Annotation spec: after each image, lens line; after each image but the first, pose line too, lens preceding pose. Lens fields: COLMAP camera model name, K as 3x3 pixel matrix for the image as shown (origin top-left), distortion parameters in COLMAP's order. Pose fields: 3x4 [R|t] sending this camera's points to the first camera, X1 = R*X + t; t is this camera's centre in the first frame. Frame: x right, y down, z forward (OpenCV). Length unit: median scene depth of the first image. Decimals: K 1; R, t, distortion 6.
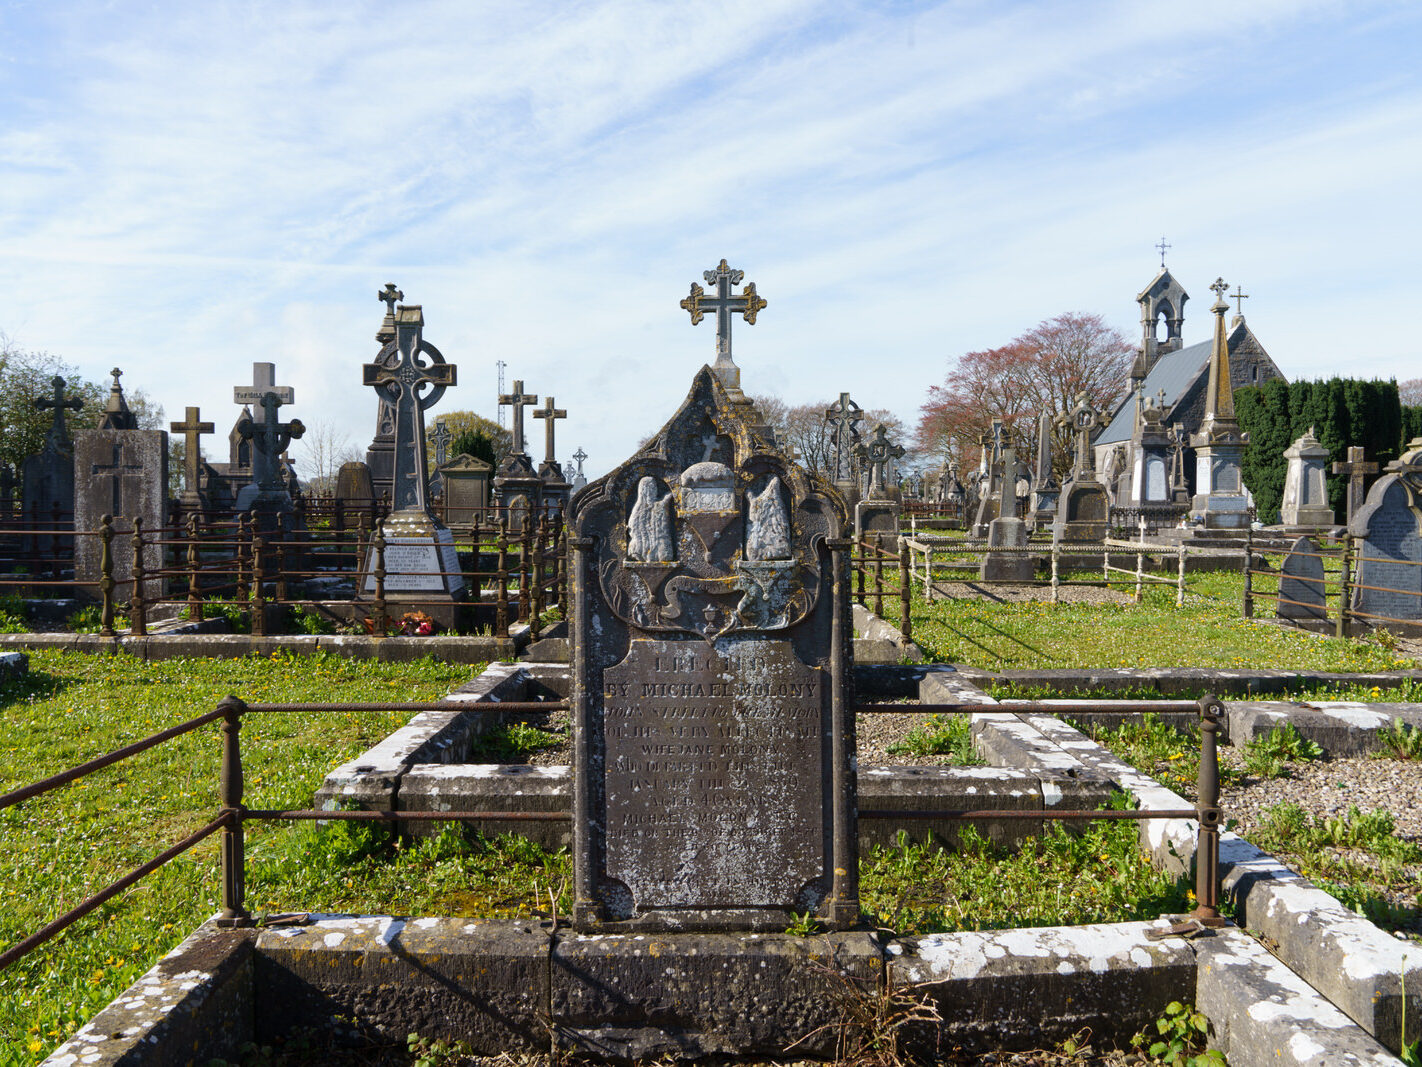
lens RADIAL K [[1076.8, 0, 712.0], [0, 1076.8, 535.3], [0, 0, 1]] dist [-0.026166, 0.014357]
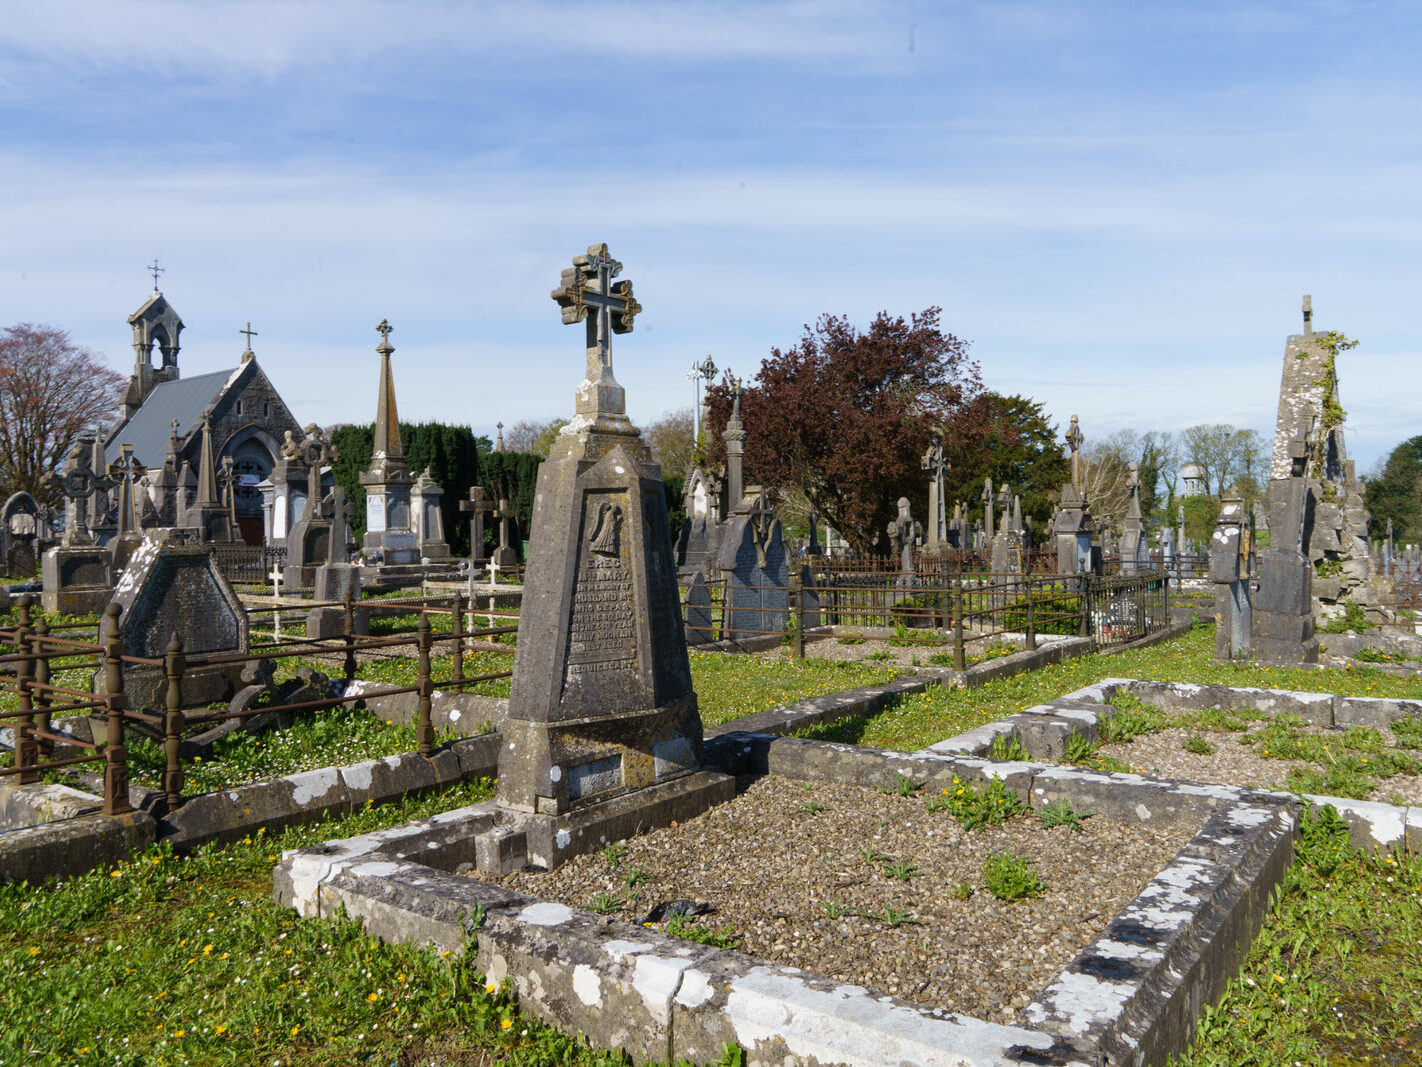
lens RADIAL K [[1076.8, 0, 712.0], [0, 1076.8, 535.3], [0, 0, 1]] dist [-0.026166, 0.014357]
pose [[0.594841, -0.016018, 0.803684, -0.154785], [0.040472, 0.999130, -0.010041, -0.011094], [-0.802824, 0.038499, 0.594972, 0.137119]]
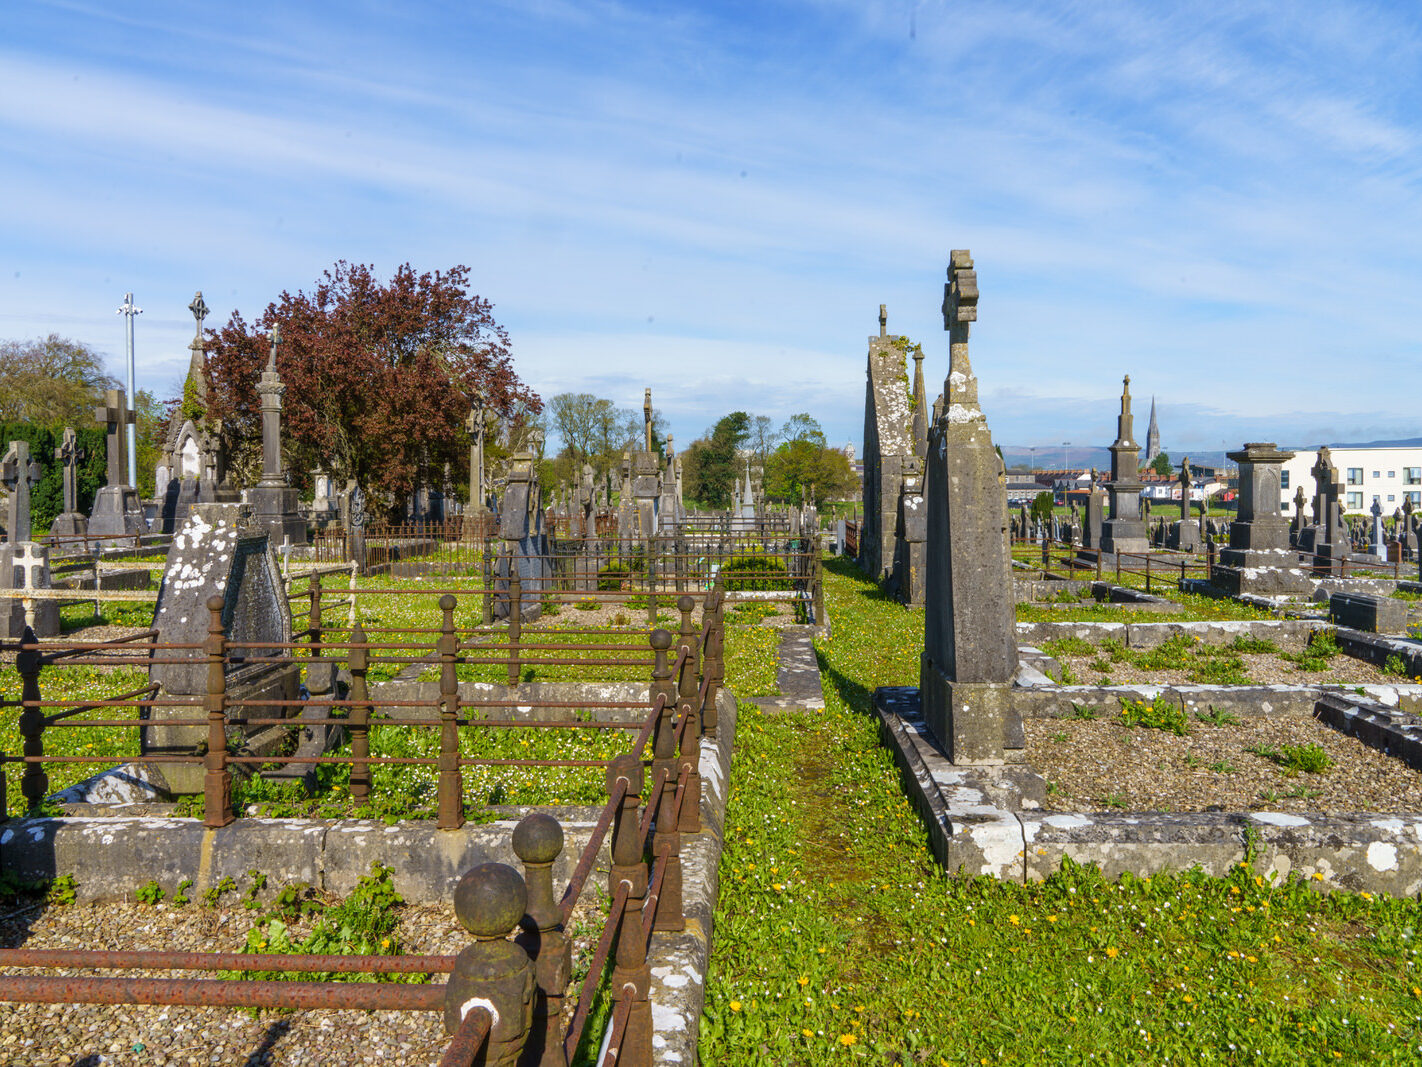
lens RADIAL K [[1094.2, 0, 715.0], [0, 1094.2, 516.6], [0, 0, 1]] dist [-0.018552, 0.003930]
pose [[0.047168, -0.035023, 0.998273, -0.238020], [0.038543, 0.998705, 0.033217, -0.023452], [-0.998143, 0.036909, 0.048457, 0.322744]]
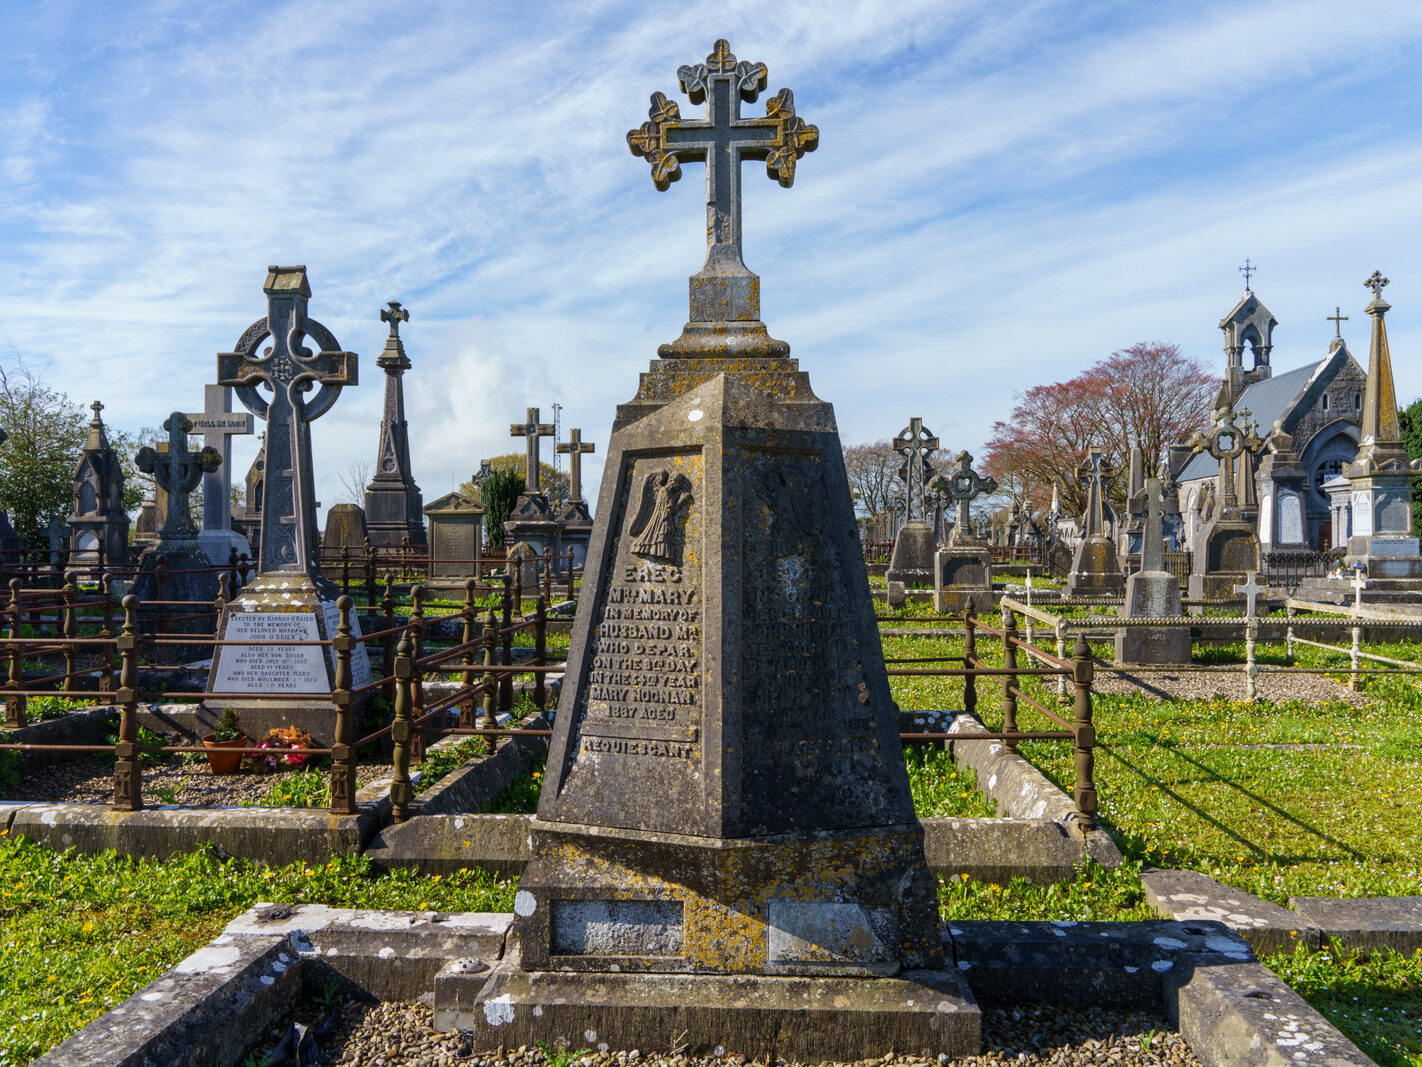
lens RADIAL K [[1076.8, 0, 712.0], [0, 1076.8, 535.3], [0, 0, 1]] dist [-0.026166, 0.014357]
pose [[0.998575, -0.005238, -0.053114, 0.008166], [0.003179, 0.999243, -0.038777, -0.008360], [0.053277, 0.038553, 0.997835, 0.154034]]
